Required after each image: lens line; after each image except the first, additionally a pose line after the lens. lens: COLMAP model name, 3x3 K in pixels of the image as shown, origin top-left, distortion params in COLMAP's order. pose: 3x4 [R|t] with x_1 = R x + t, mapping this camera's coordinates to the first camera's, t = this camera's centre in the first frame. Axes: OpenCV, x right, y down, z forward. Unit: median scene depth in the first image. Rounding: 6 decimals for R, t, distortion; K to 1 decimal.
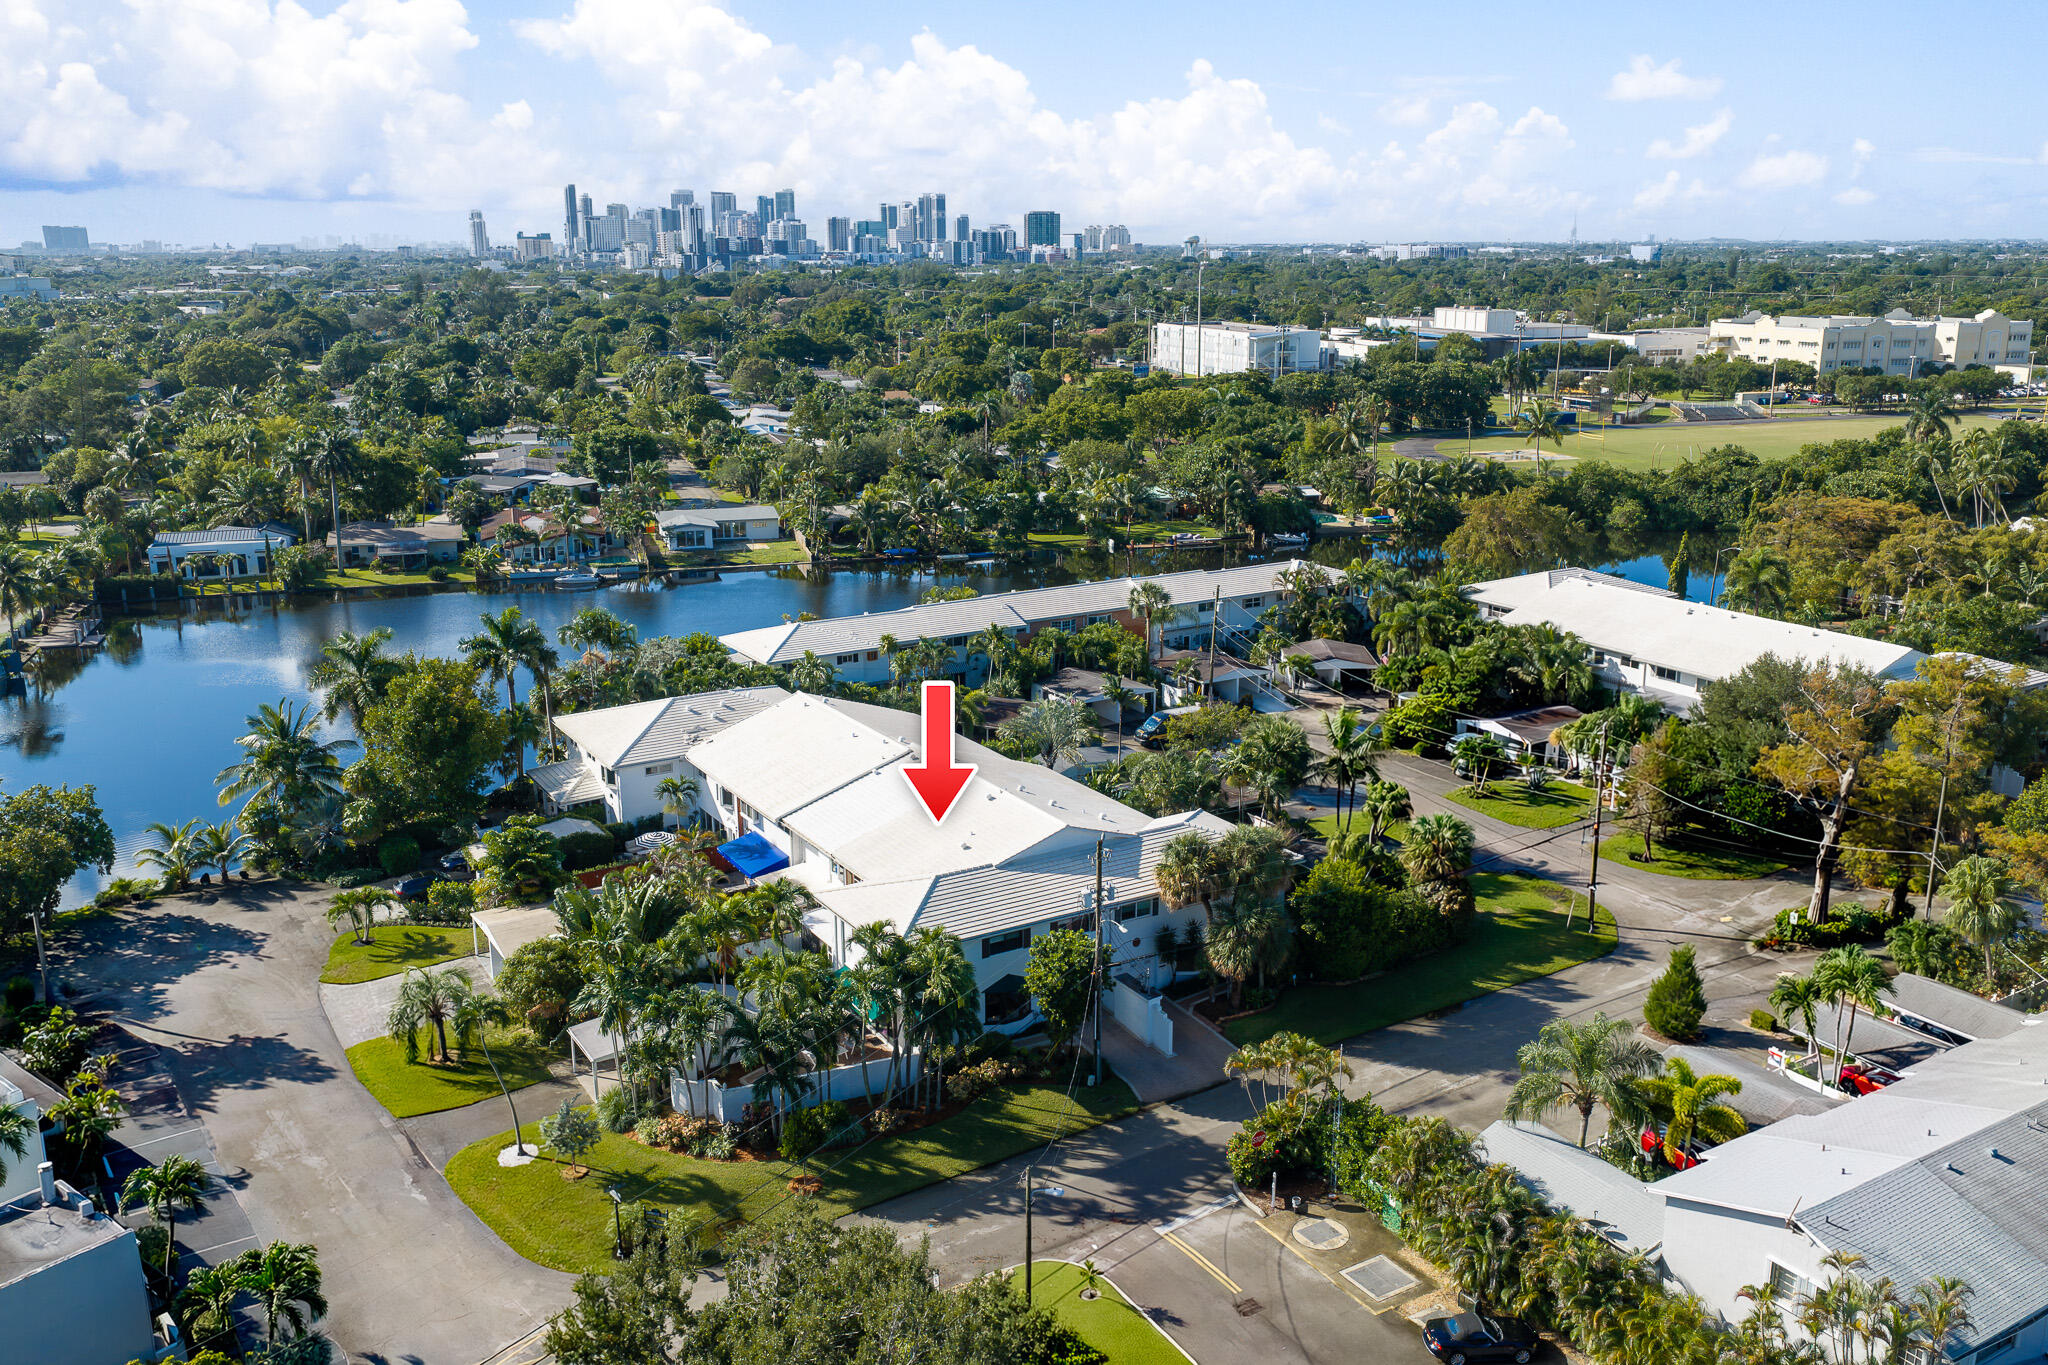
lens RADIAL K [[1692.1, 0, 1024.0], [0, 1692.1, 682.5], [0, 0, 1]] dist [0.027004, -0.045282]
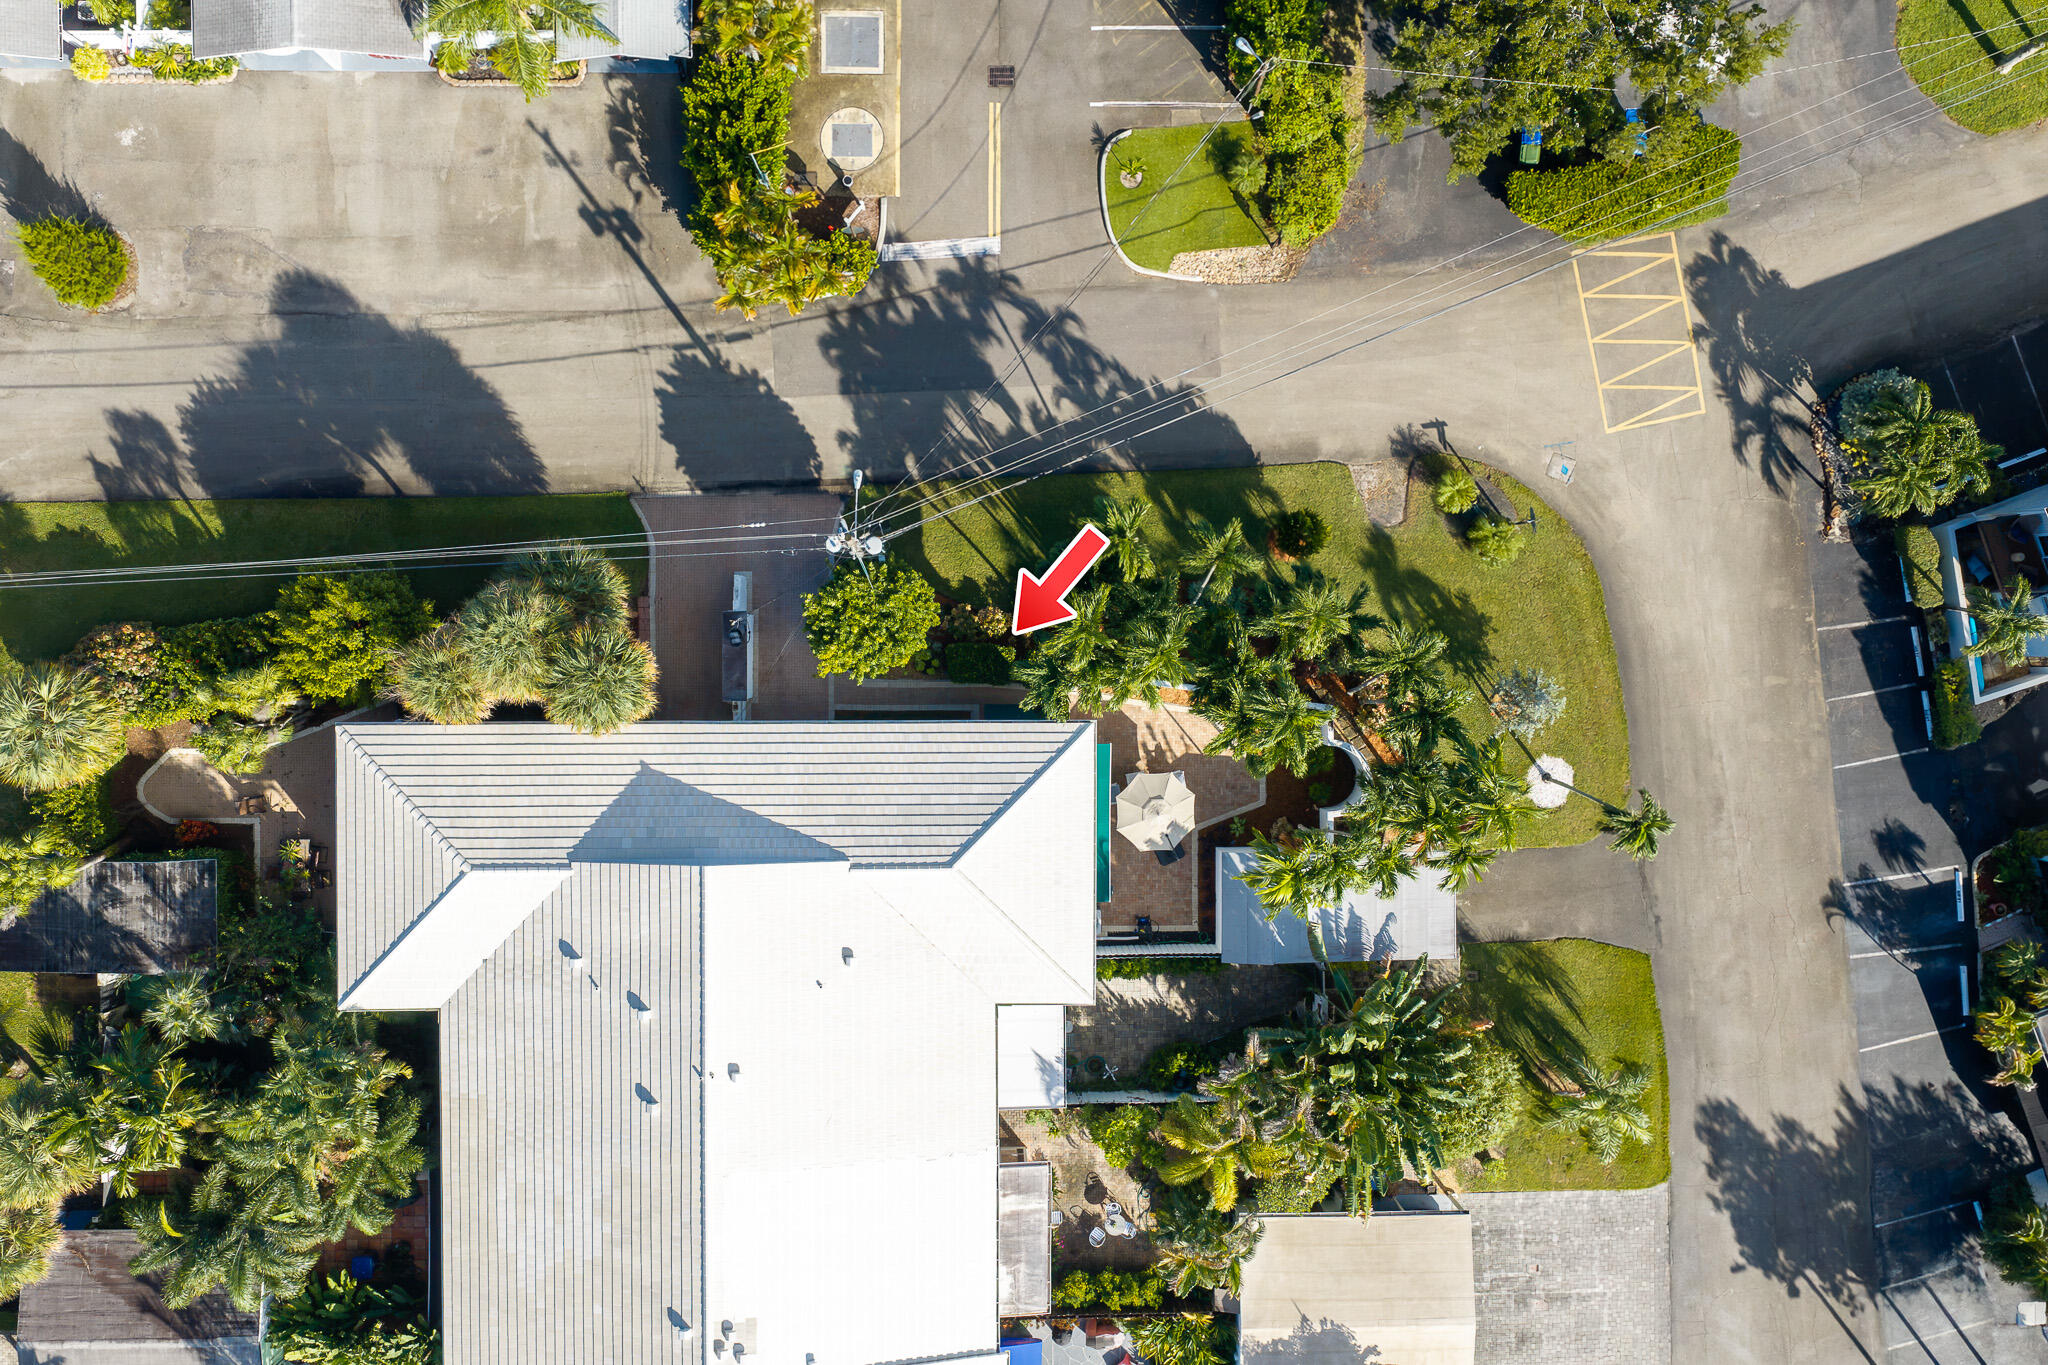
lens RADIAL K [[1692.1, 0, 1024.0], [0, 1692.1, 682.5], [0, 0, 1]] dist [0.027004, -0.045282]
pose [[-0.854312, -0.519281, -0.022330, -0.010012], [0.123915, -0.245210, 0.961518, -0.191017], [-0.504773, 0.818670, 0.273832, 0.299585]]
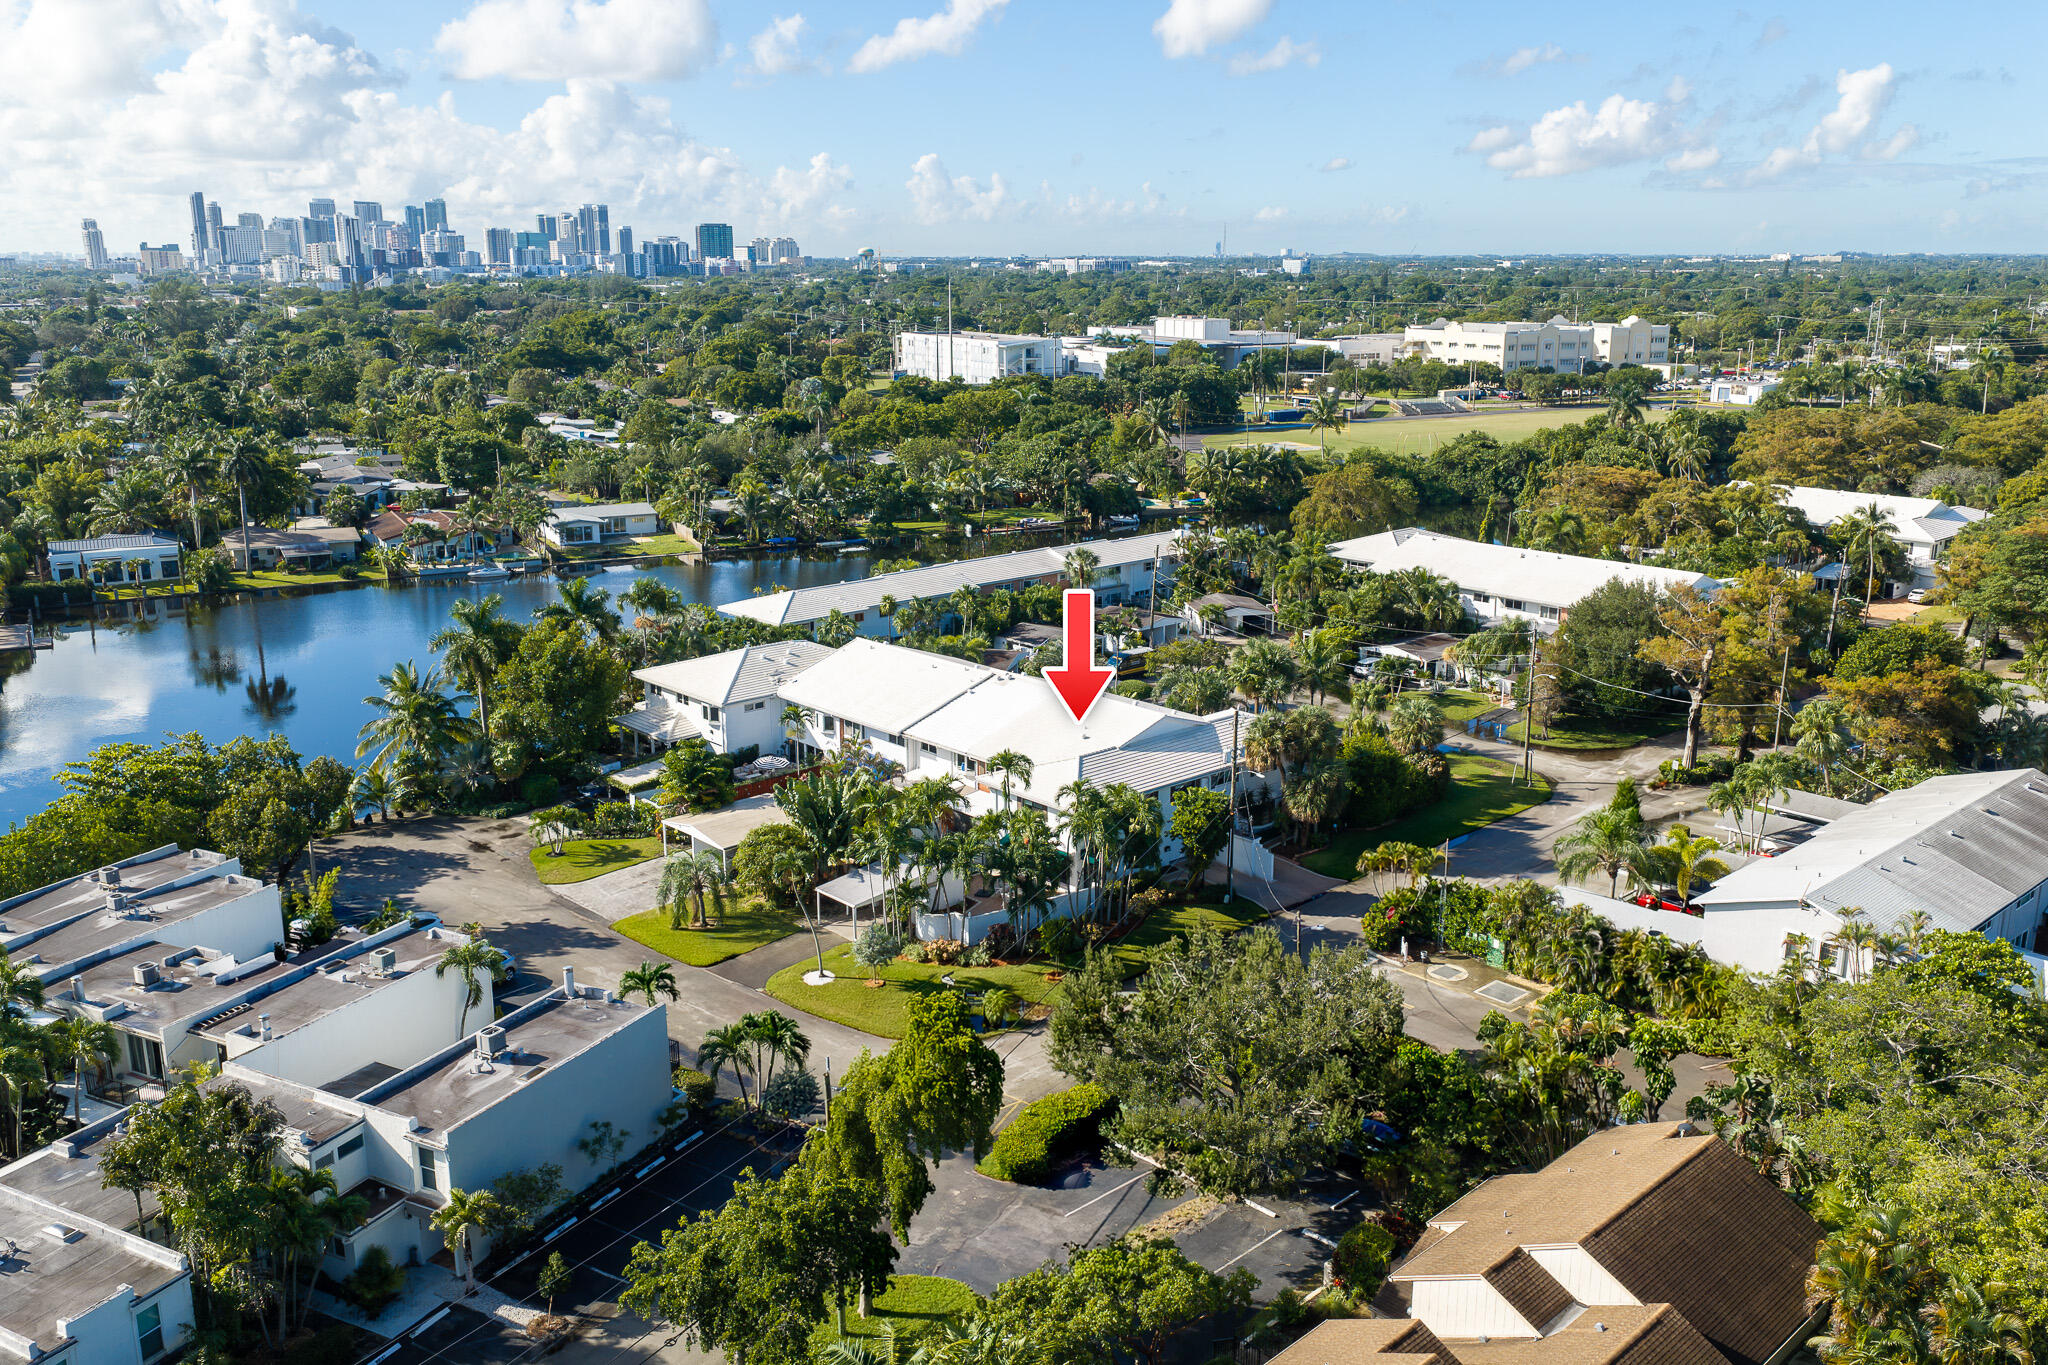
lens RADIAL K [[1692.1, 0, 1024.0], [0, 1692.1, 682.5], [0, 0, 1]] dist [0.027004, -0.045282]
pose [[0.981467, -0.045296, 0.186201, -0.130083], [0.046636, 0.998908, -0.002818, 0.024334], [-0.185870, 0.011449, 0.982508, -0.093769]]
